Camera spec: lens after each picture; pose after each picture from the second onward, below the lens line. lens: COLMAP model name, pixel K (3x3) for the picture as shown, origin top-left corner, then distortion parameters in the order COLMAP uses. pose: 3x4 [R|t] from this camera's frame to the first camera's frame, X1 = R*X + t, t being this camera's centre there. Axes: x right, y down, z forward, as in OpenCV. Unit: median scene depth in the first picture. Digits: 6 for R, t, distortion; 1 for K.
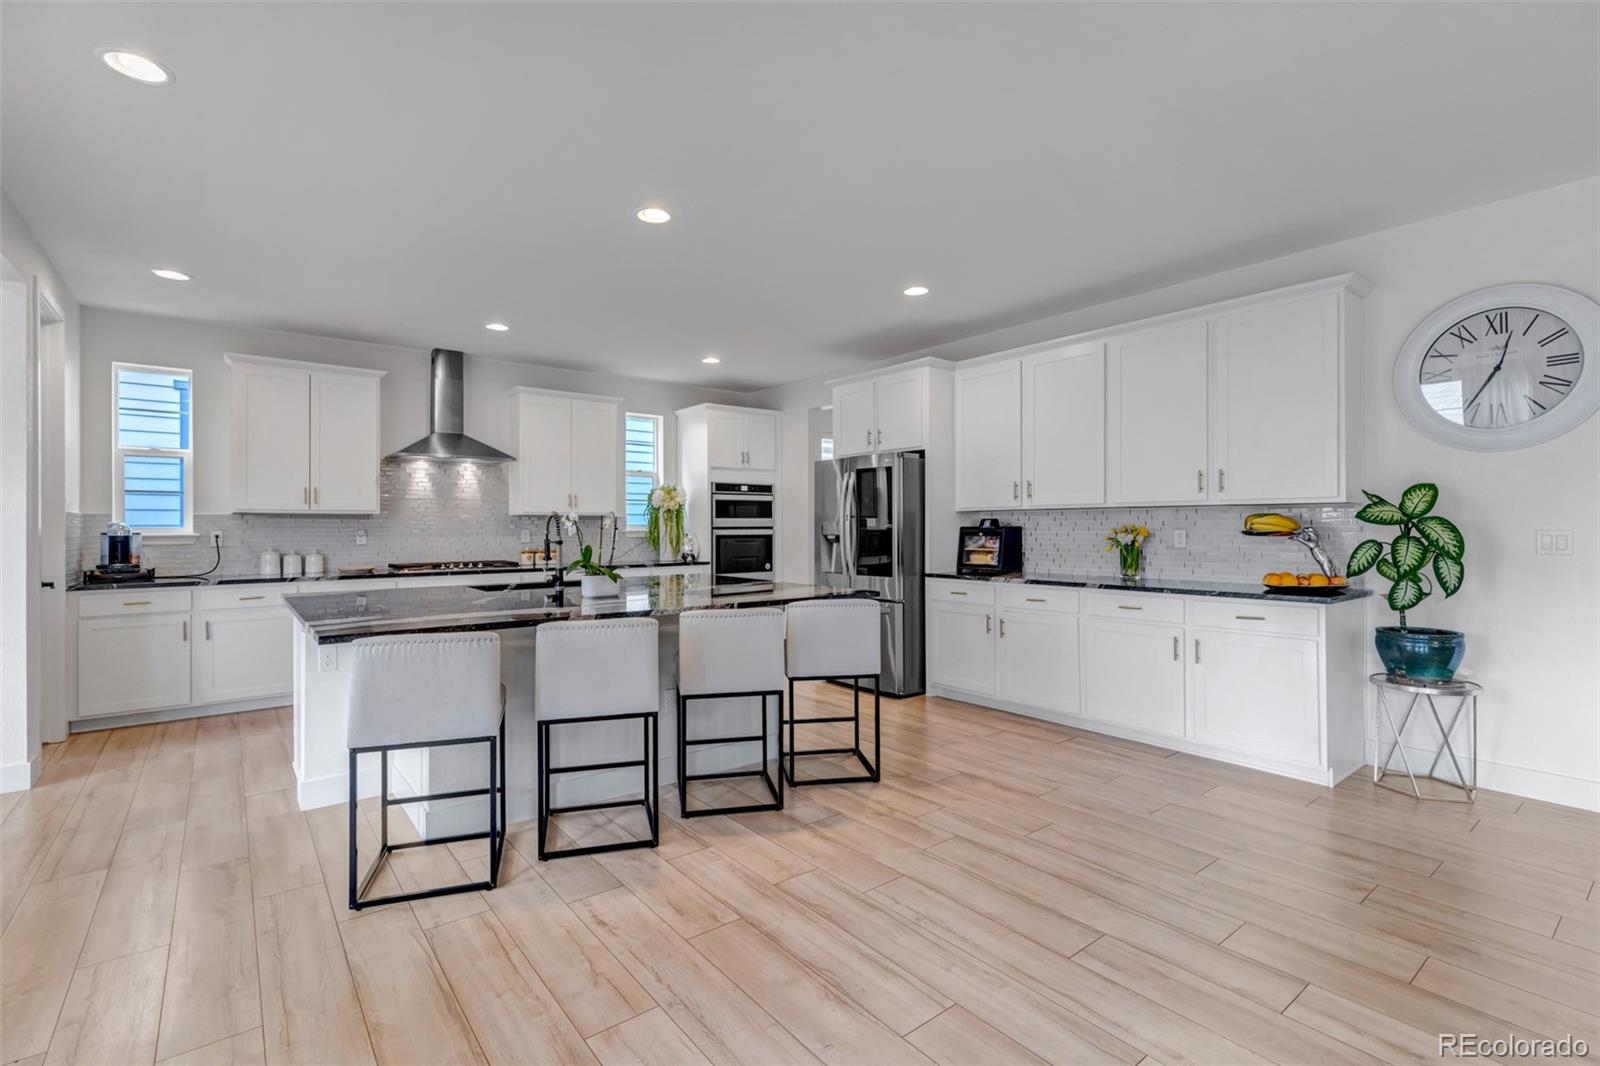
lens RADIAL K [[741.3, 0, 807.6], [0, 741.3, 522.8], [0, 0, 1]] dist [0.003202, 0.002640]
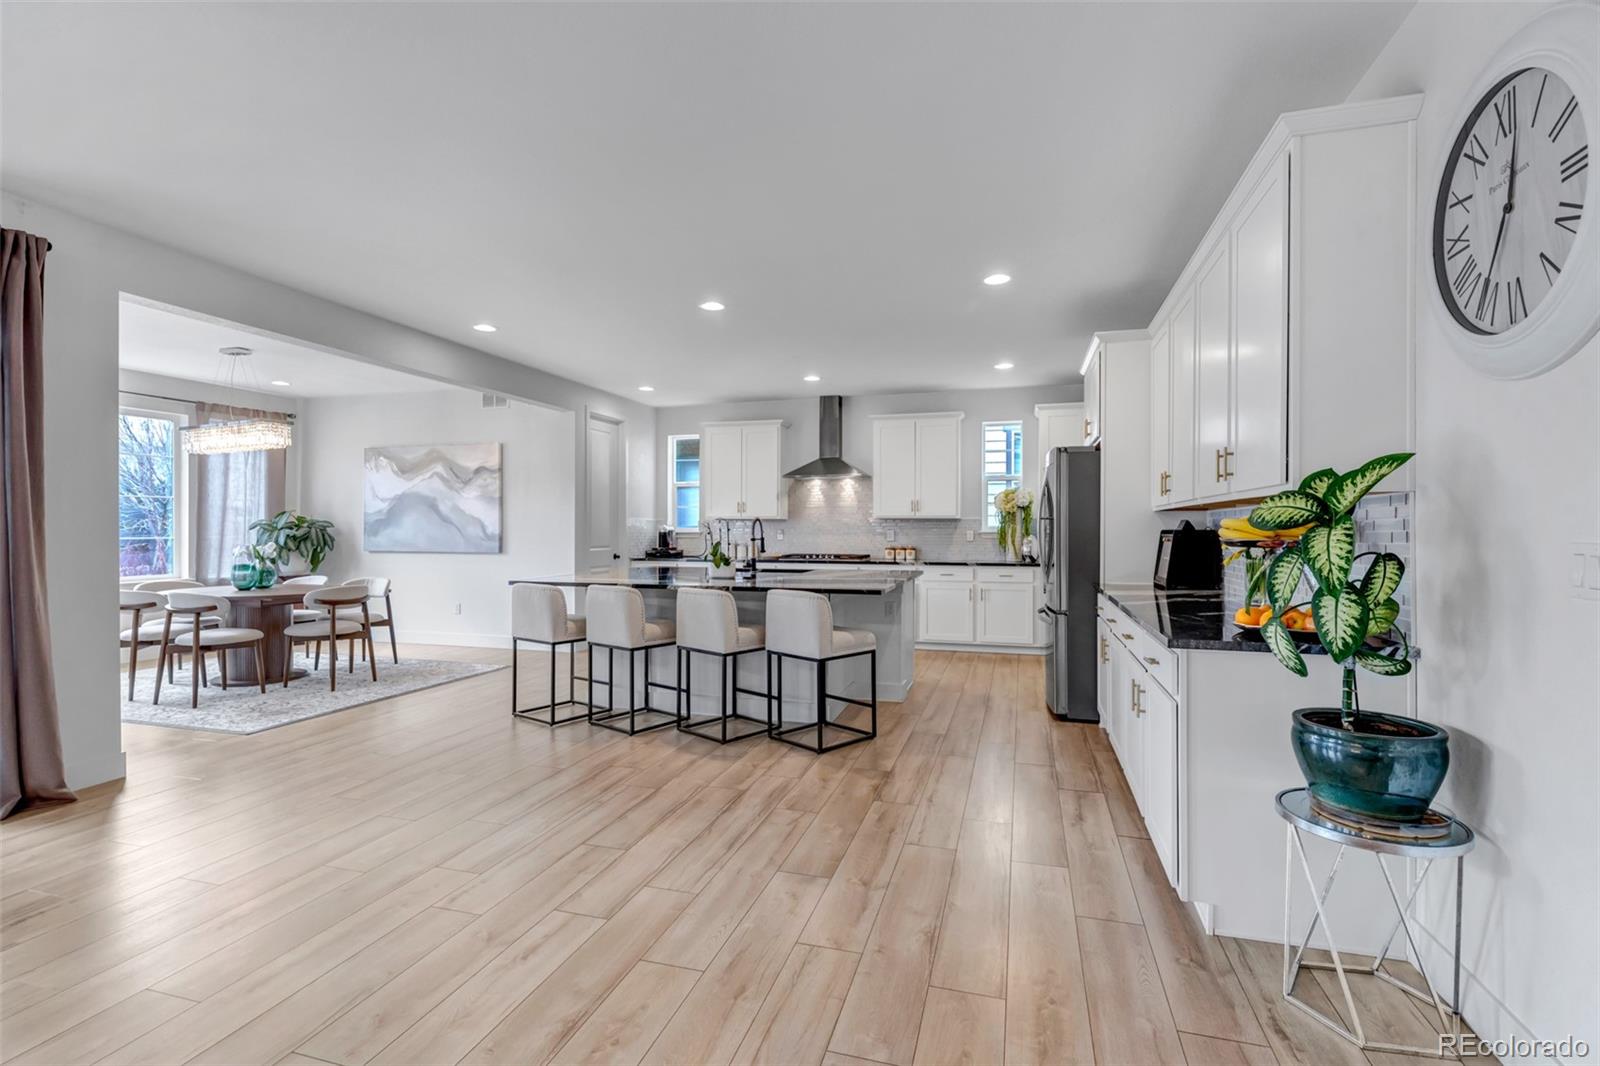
lens RADIAL K [[741.3, 0, 794.0], [0, 741.3, 532.6], [0, 0, 1]] dist [0.003202, 0.002640]
pose [[0.565404, 0.008785, -0.824768, 0.700180], [0.001468, 0.999931, 0.011657, -0.001856], [0.824813, -0.007802, 0.565352, 0.228207]]
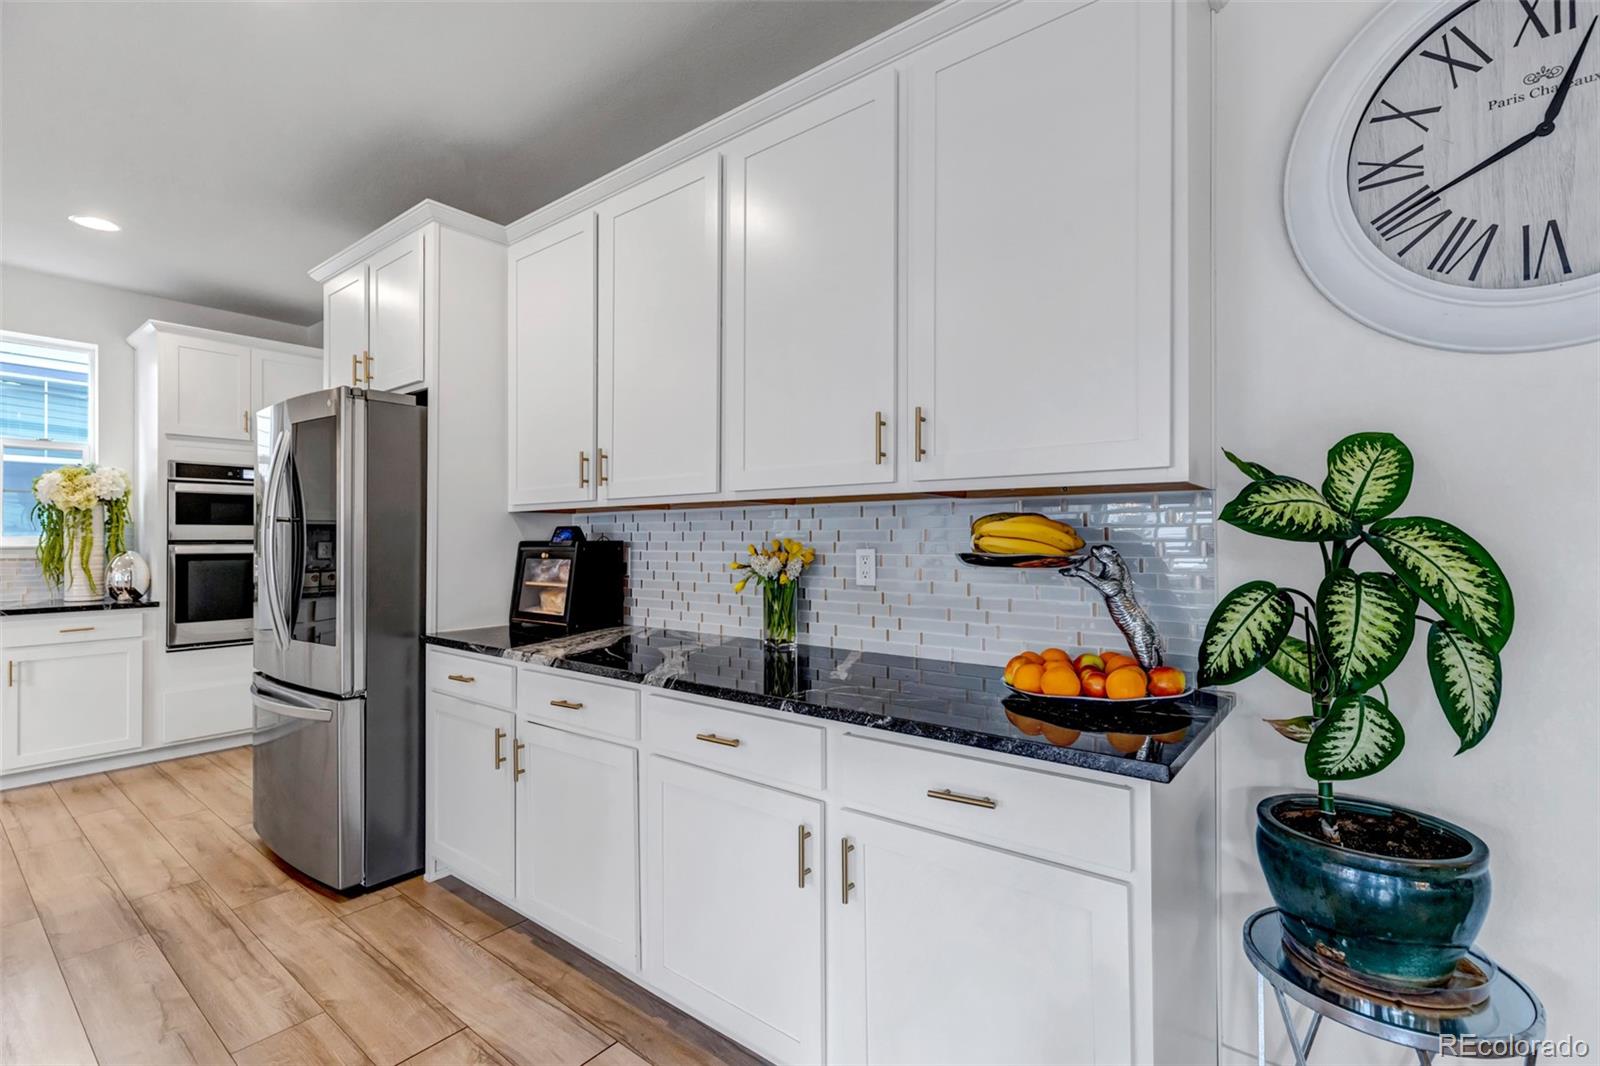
lens RADIAL K [[741.3, 0, 808.4], [0, 741.3, 528.1], [0, 0, 1]] dist [0.003202, 0.002640]
pose [[0.975751, 0.005103, 0.218826, 0.315596], [-0.003120, 0.999951, -0.009408, 0.000646], [-0.218863, 0.008497, 0.975719, 0.471008]]
